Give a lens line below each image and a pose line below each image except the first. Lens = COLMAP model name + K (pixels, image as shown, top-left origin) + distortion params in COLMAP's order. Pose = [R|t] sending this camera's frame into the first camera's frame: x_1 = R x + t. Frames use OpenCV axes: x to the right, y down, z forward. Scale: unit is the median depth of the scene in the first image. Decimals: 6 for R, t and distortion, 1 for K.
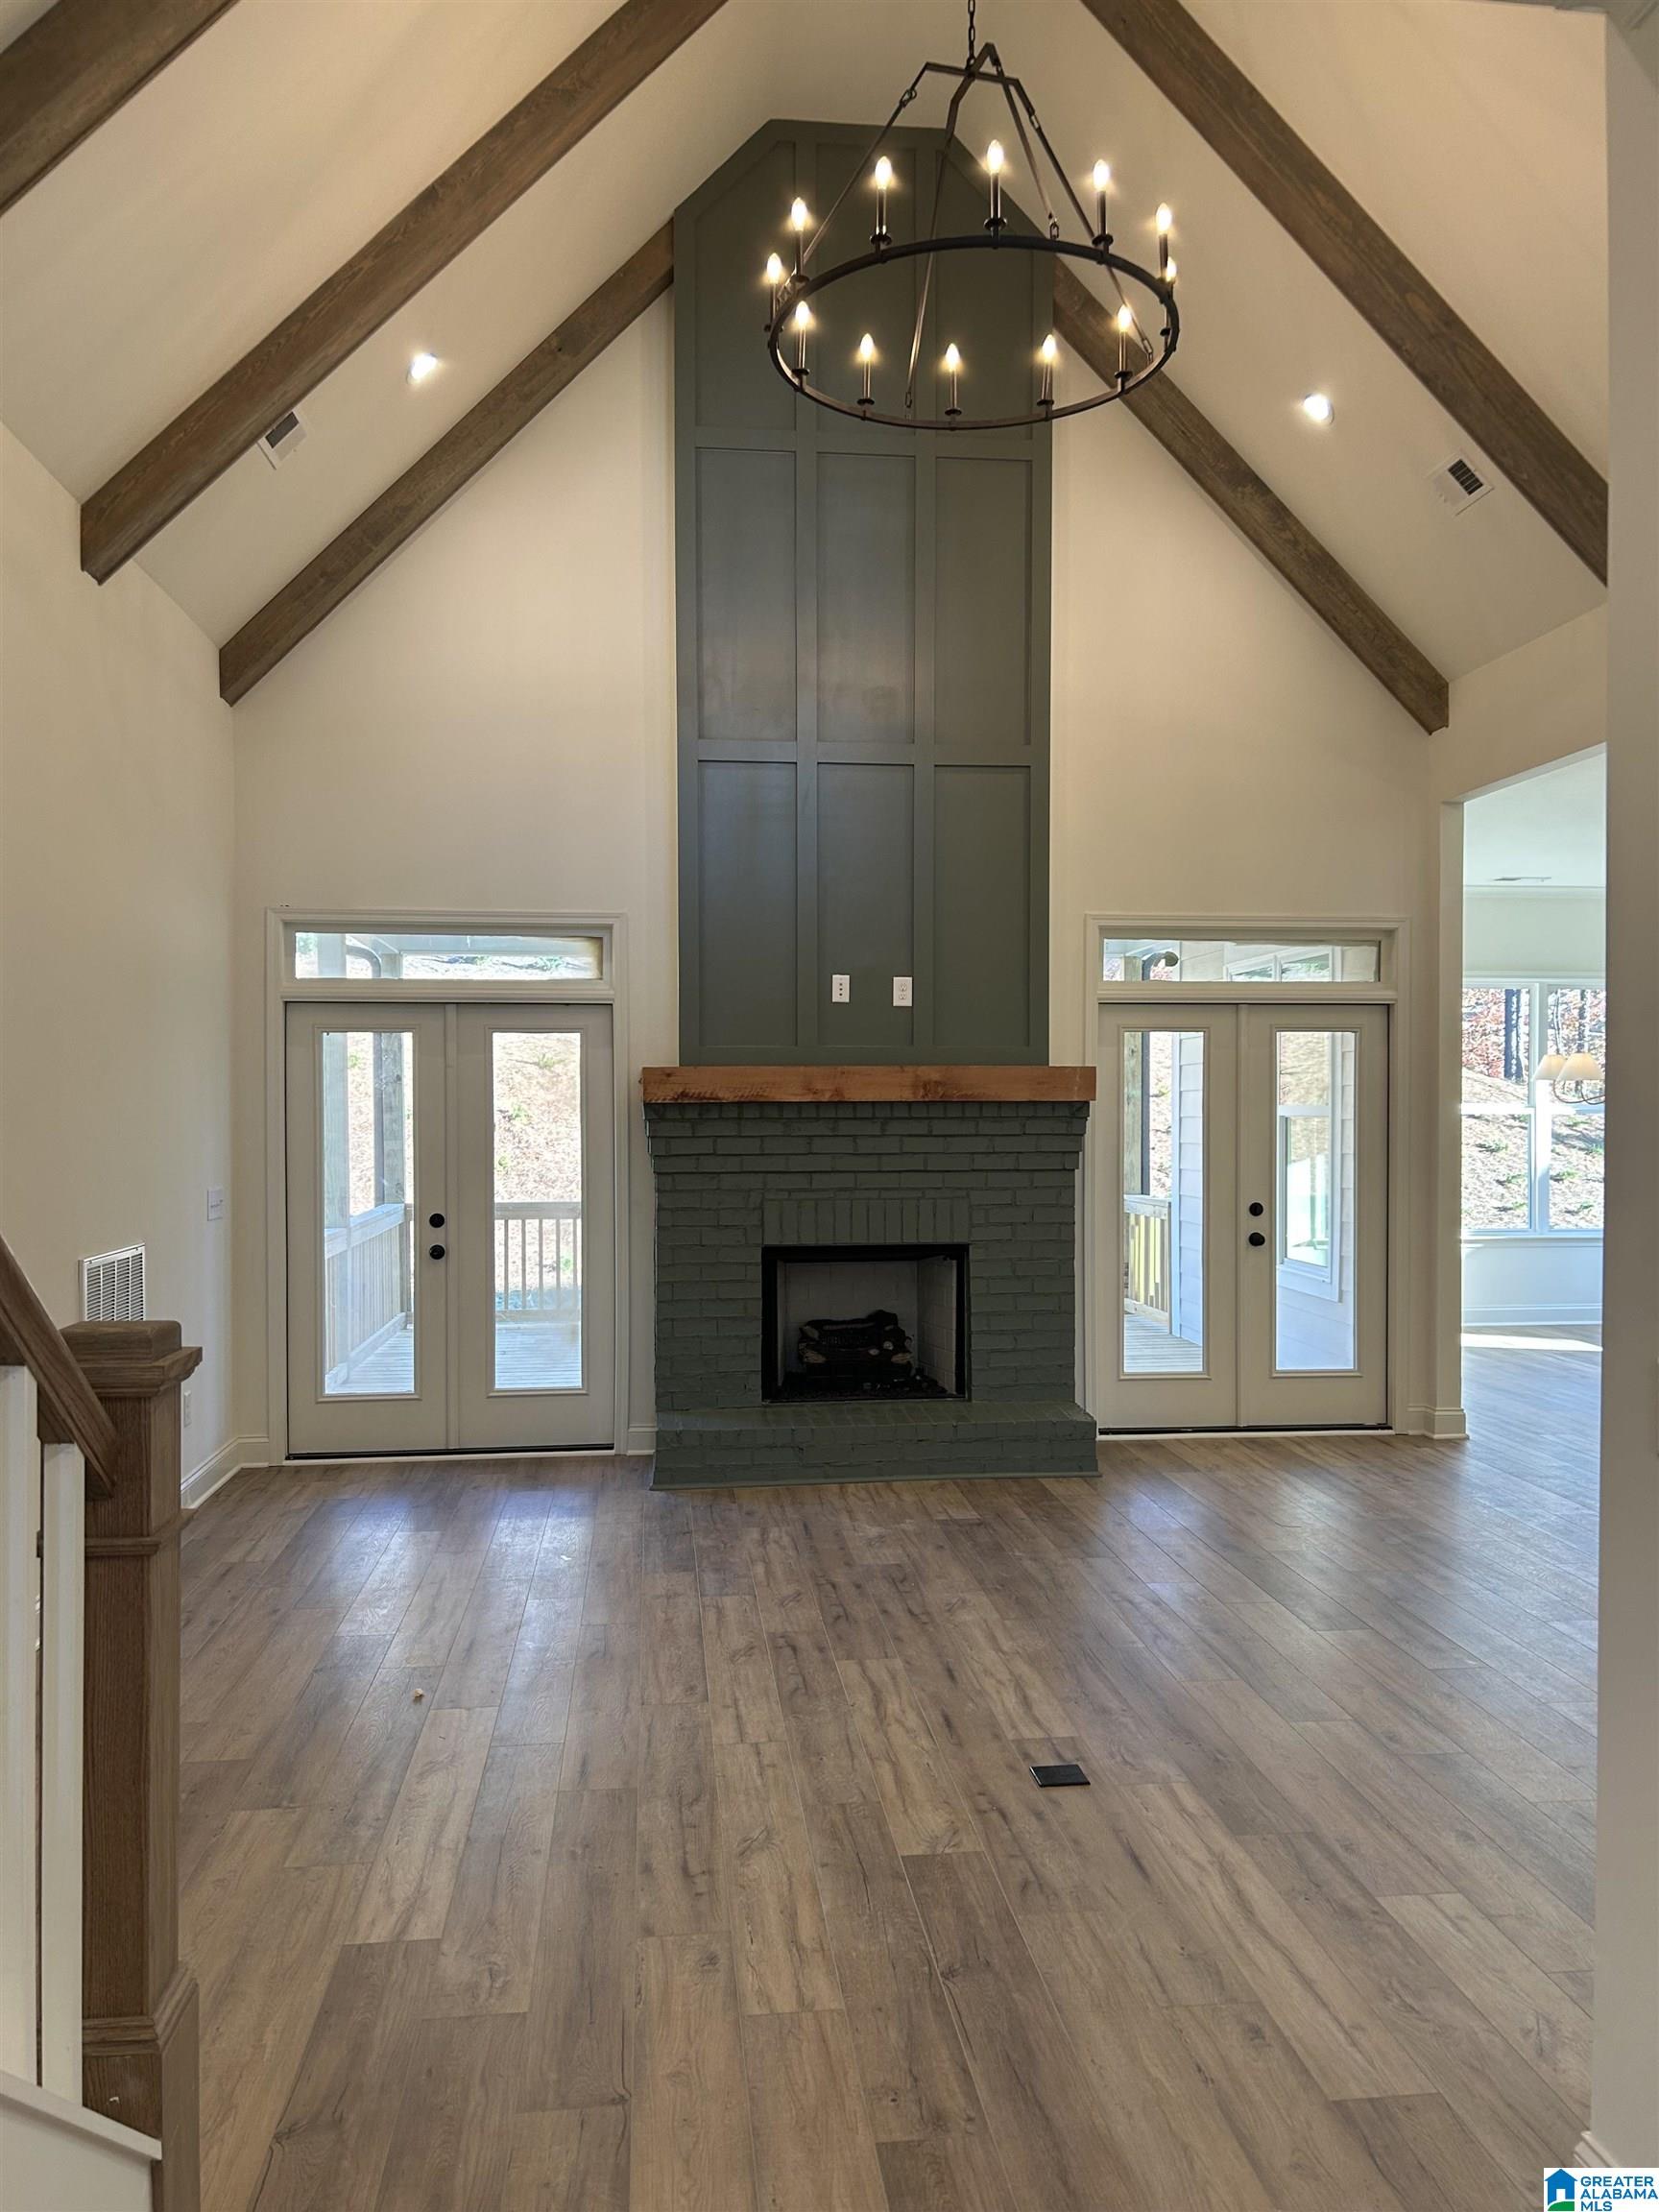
lens RADIAL K [[1666.8, 0, 829.5], [0, 1666.8, 1106.0], [0, 0, 1]] dist [0.057314, -0.070658]
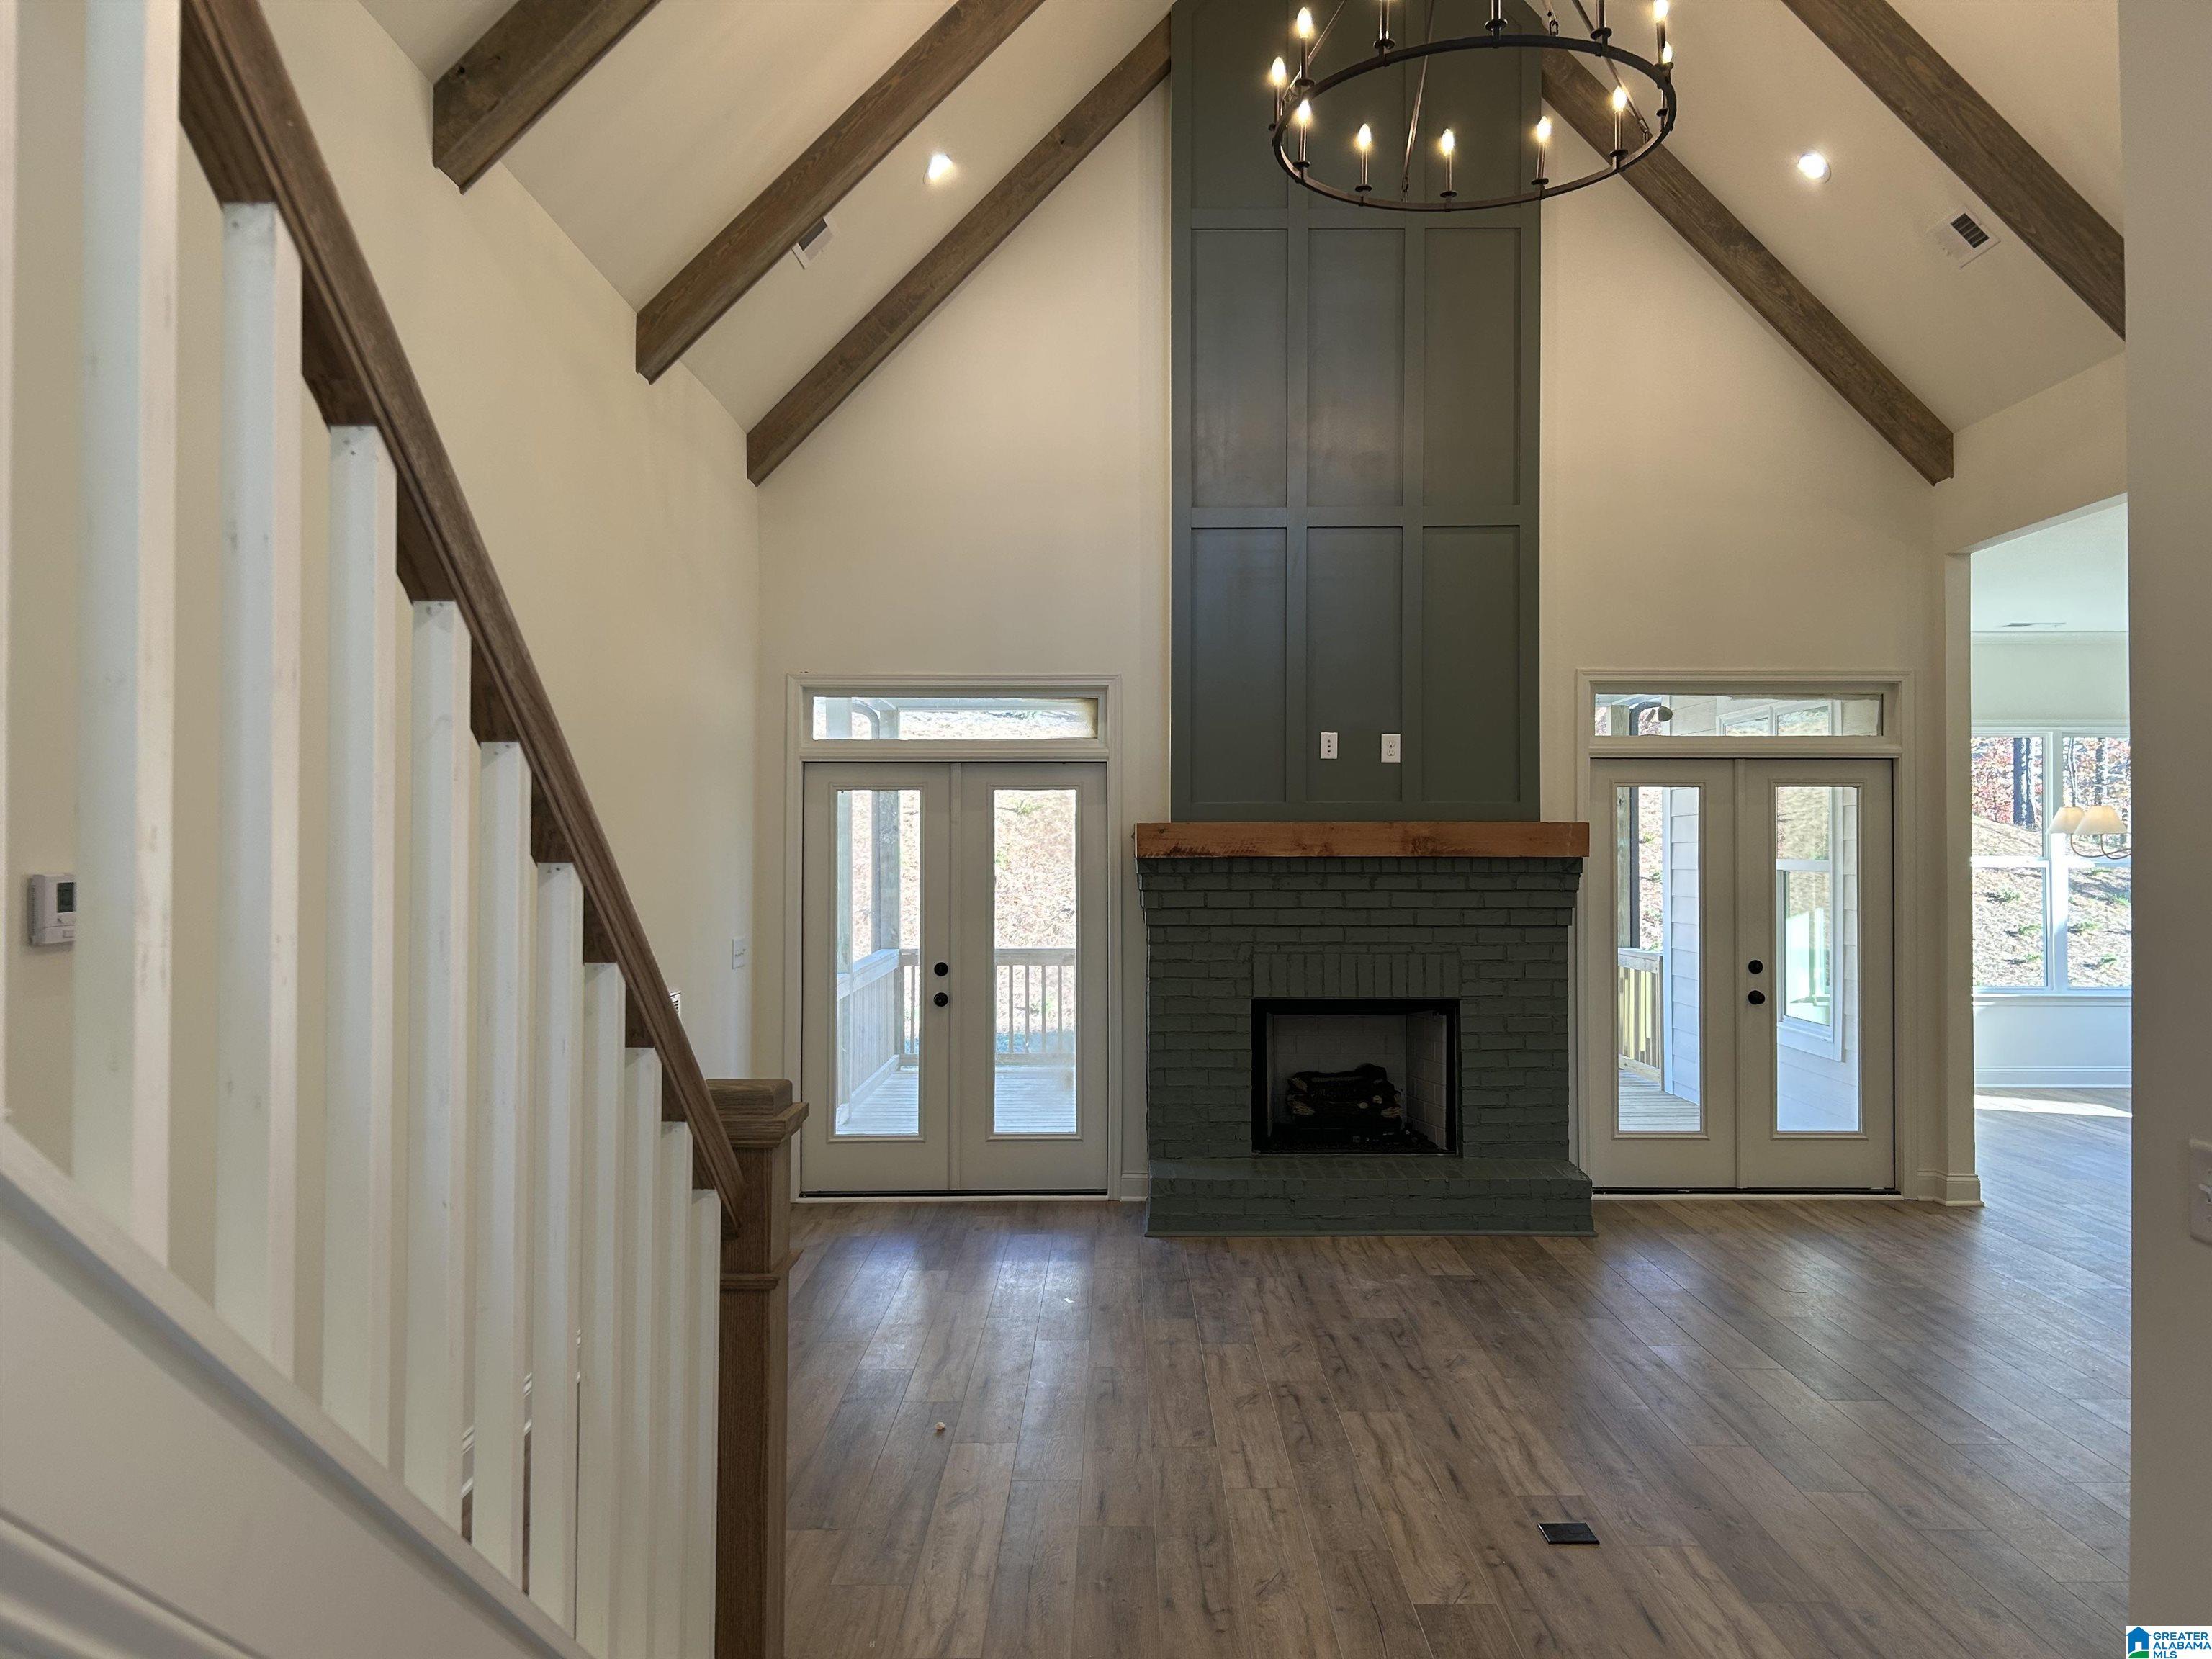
lens RADIAL K [[1669.0, 0, 1121.7], [0, 1669.0, 803.1], [0, 0, 1]] dist [0.038518, -0.031278]
pose [[0.994447, -0.000687, -0.105233, -0.013660], [-0.002209, 0.999622, -0.027400, -0.007853], [0.105212, 0.027480, 0.994070, -0.027885]]
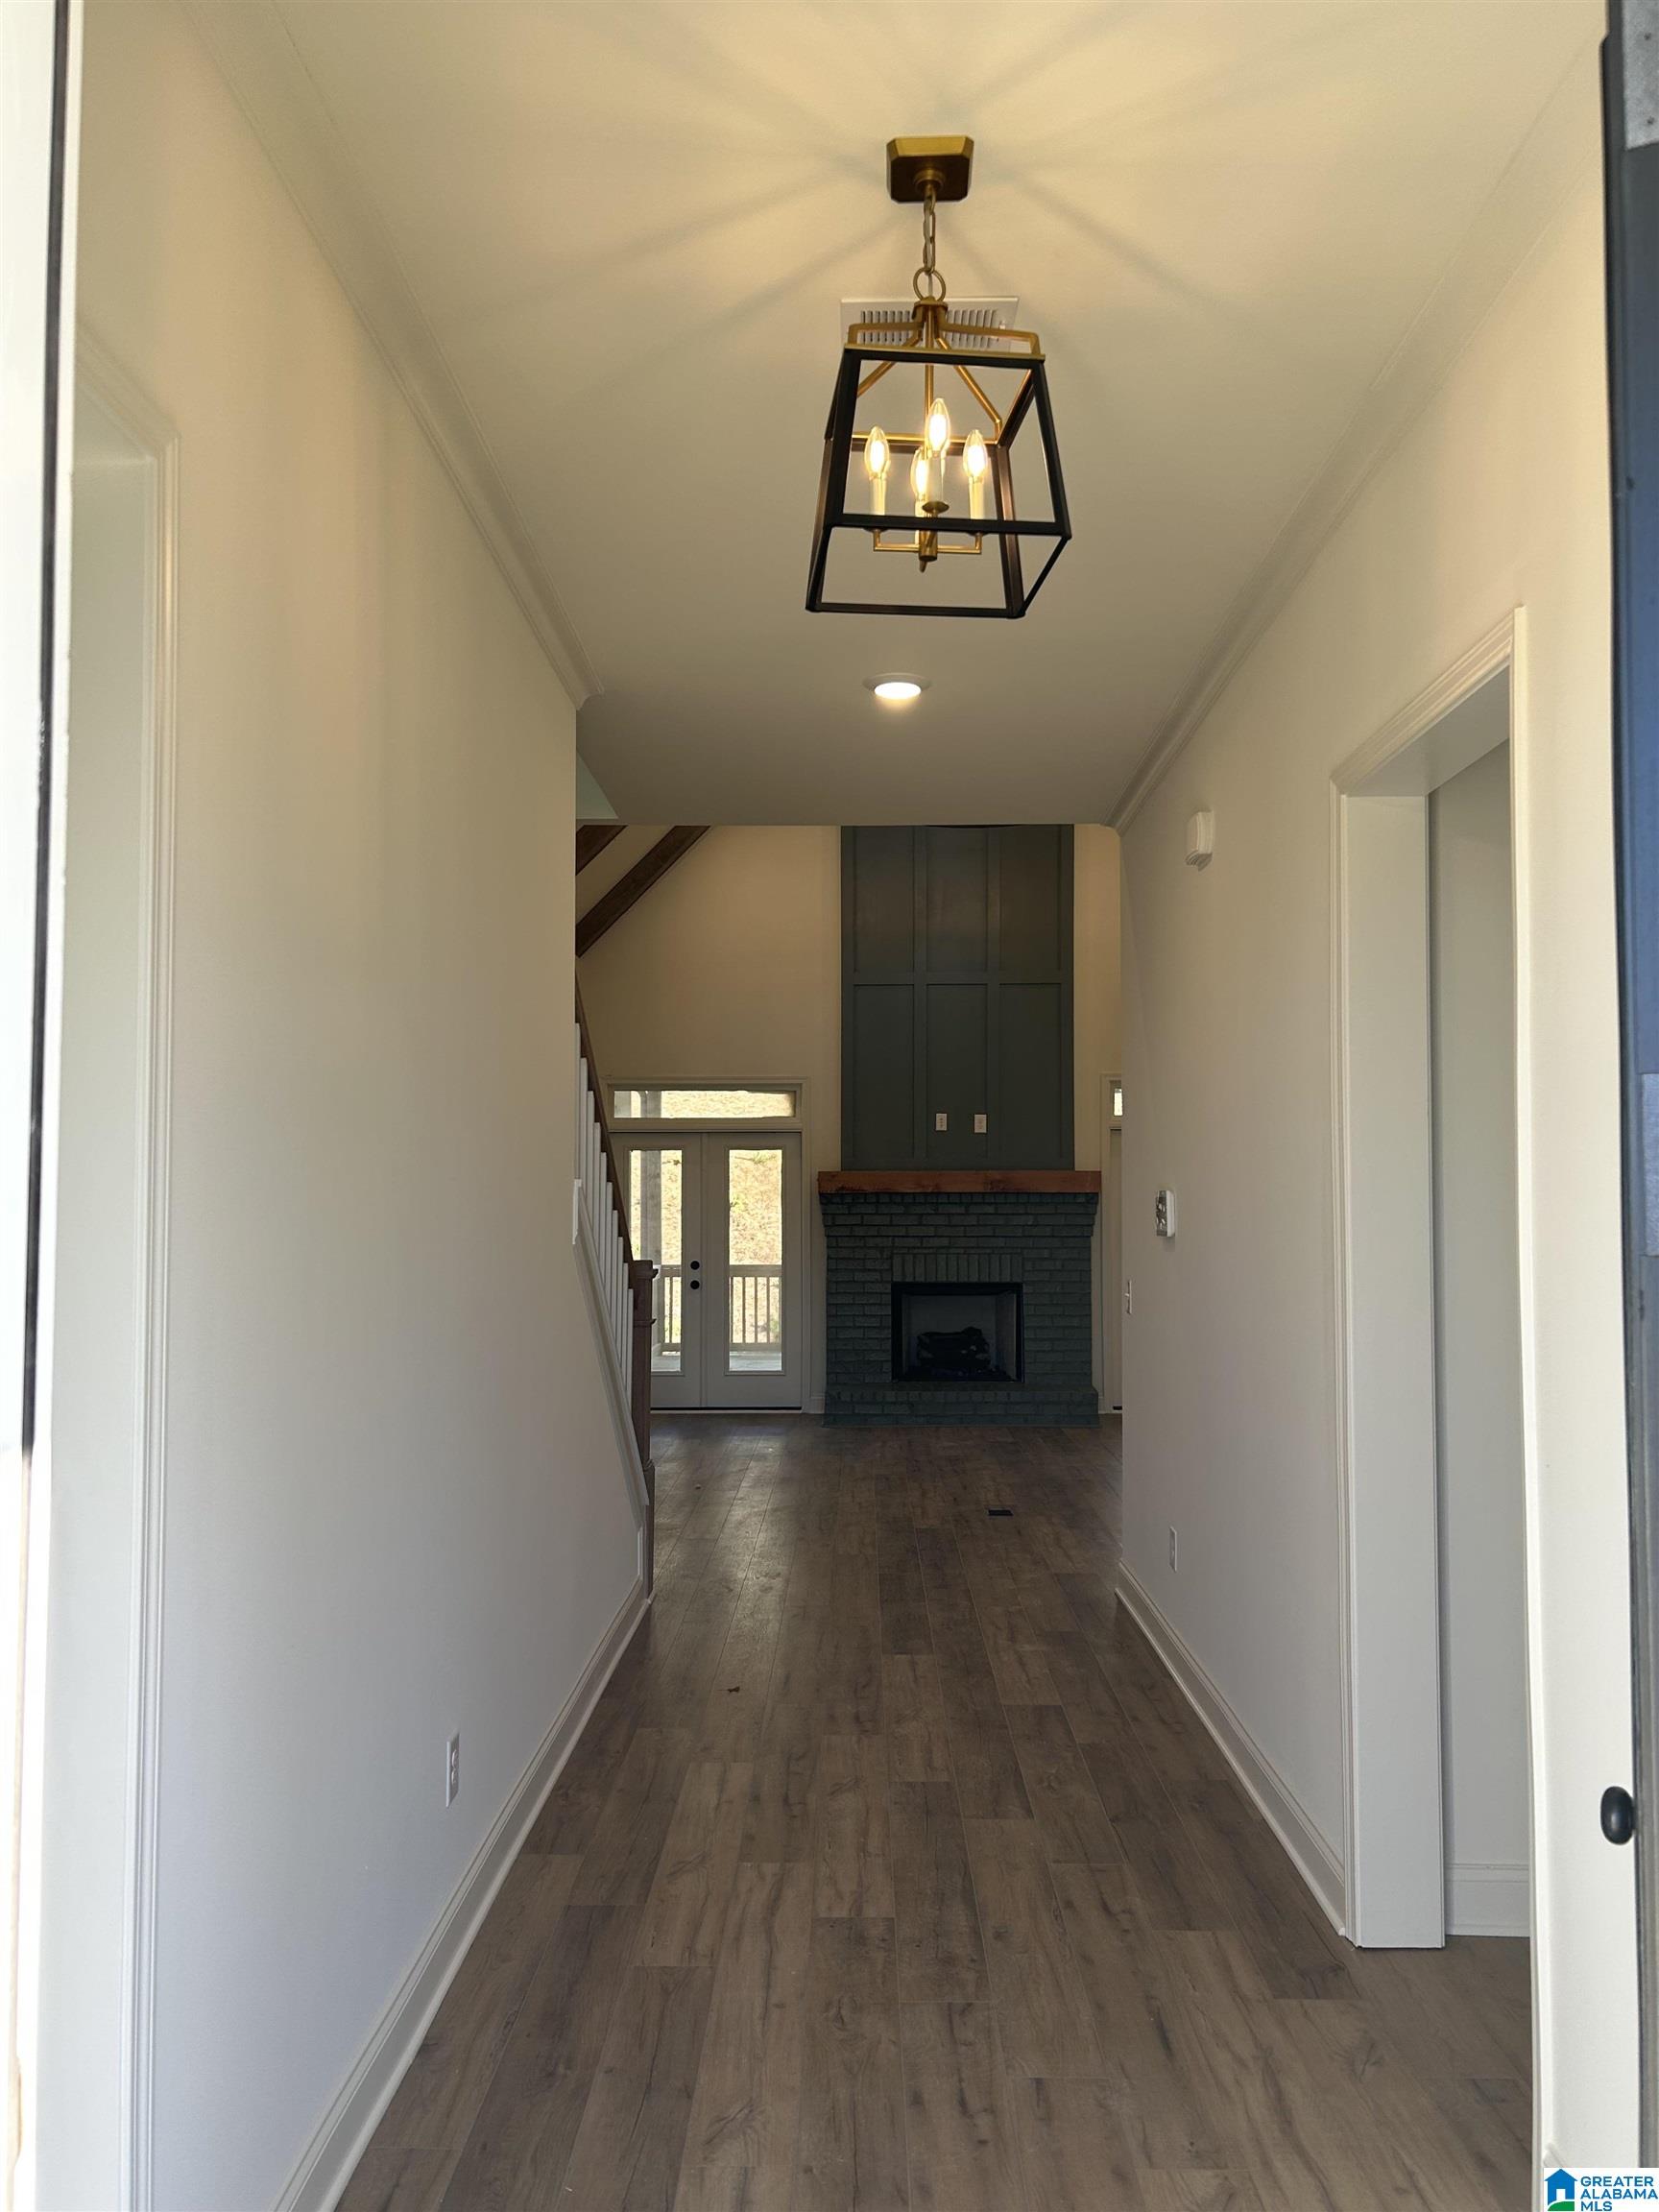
lens RADIAL K [[1675.1, 0, 829.5], [0, 1675.1, 1106.0], [0, 0, 1]] dist [0.015287, -0.000795]
pose [[0.991989, -0.003544, -0.126273, 0.117078], [-0.003301, 0.998538, -0.053962, 0.001787], [0.126280, 0.053947, 0.990527, -0.690293]]
